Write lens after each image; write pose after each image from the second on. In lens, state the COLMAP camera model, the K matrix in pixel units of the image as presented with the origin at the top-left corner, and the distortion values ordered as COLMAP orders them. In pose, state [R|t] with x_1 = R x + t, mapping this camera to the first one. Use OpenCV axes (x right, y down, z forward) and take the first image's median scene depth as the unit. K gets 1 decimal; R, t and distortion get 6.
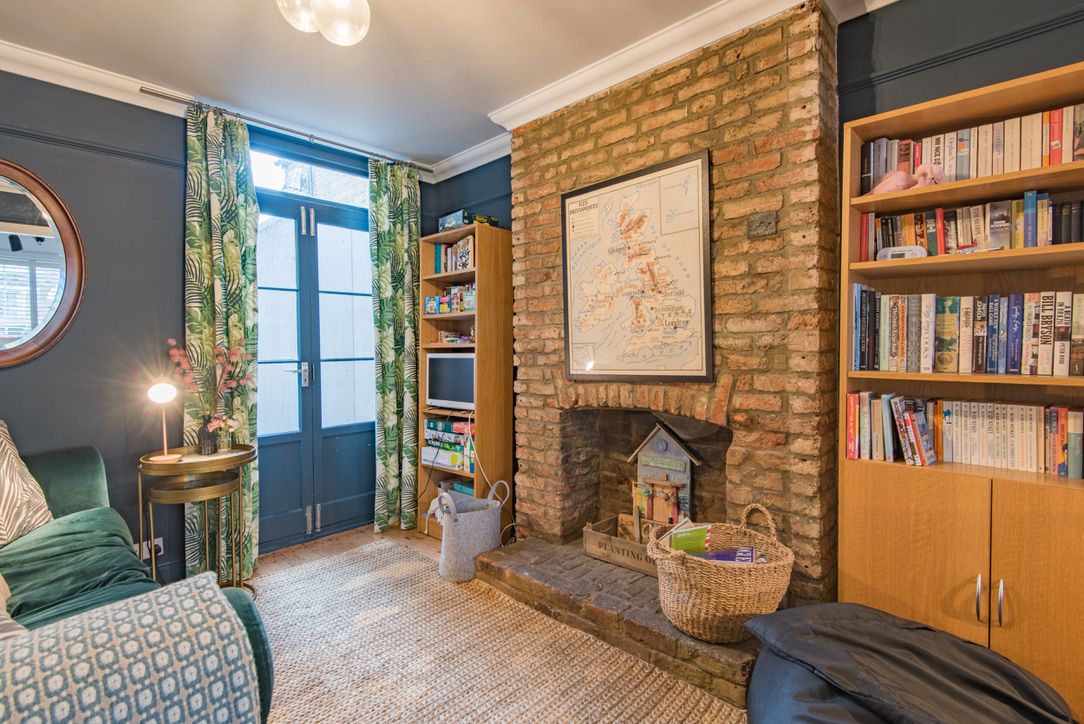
lens RADIAL K [[487.4, 0, 559.4], [0, 487.4, 356.0], [0, 0, 1]] dist [0.020109, -0.010037]
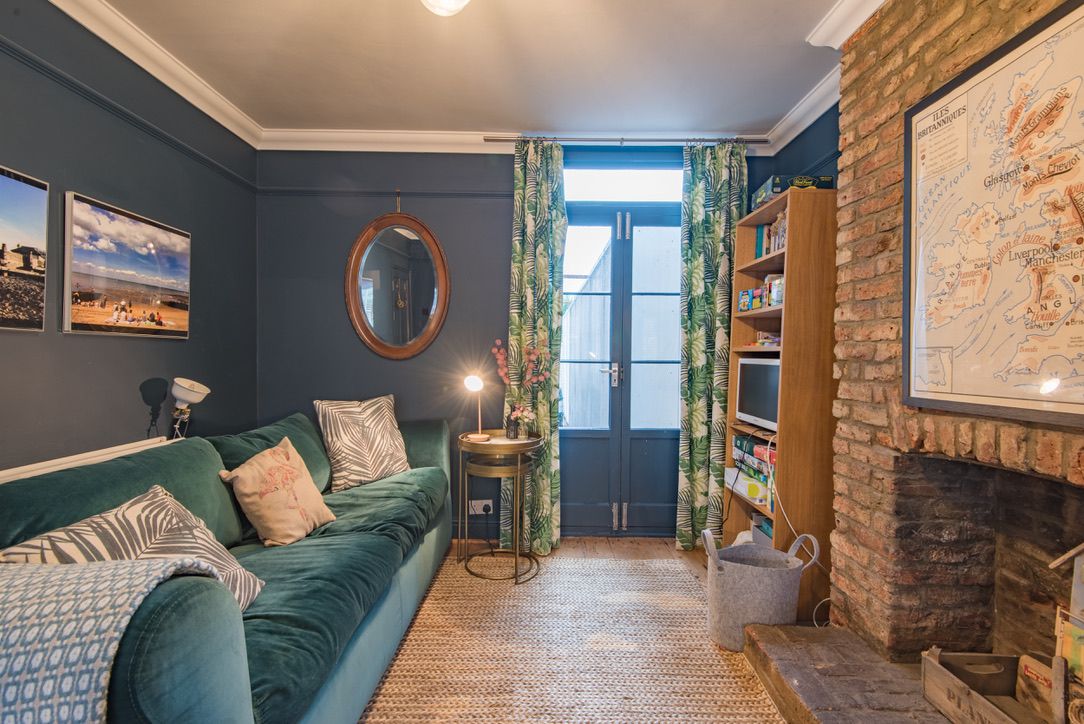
lens RADIAL K [[487.4, 0, 570.0], [0, 487.4, 358.8], [0, 0, 1]] dist [0.020109, -0.010037]
pose [[0.686859, 0.029532, -0.726190, 0.172317], [-0.030175, 0.999471, 0.012105, -0.005932], [0.726164, 0.013598, 0.687387, 0.244844]]
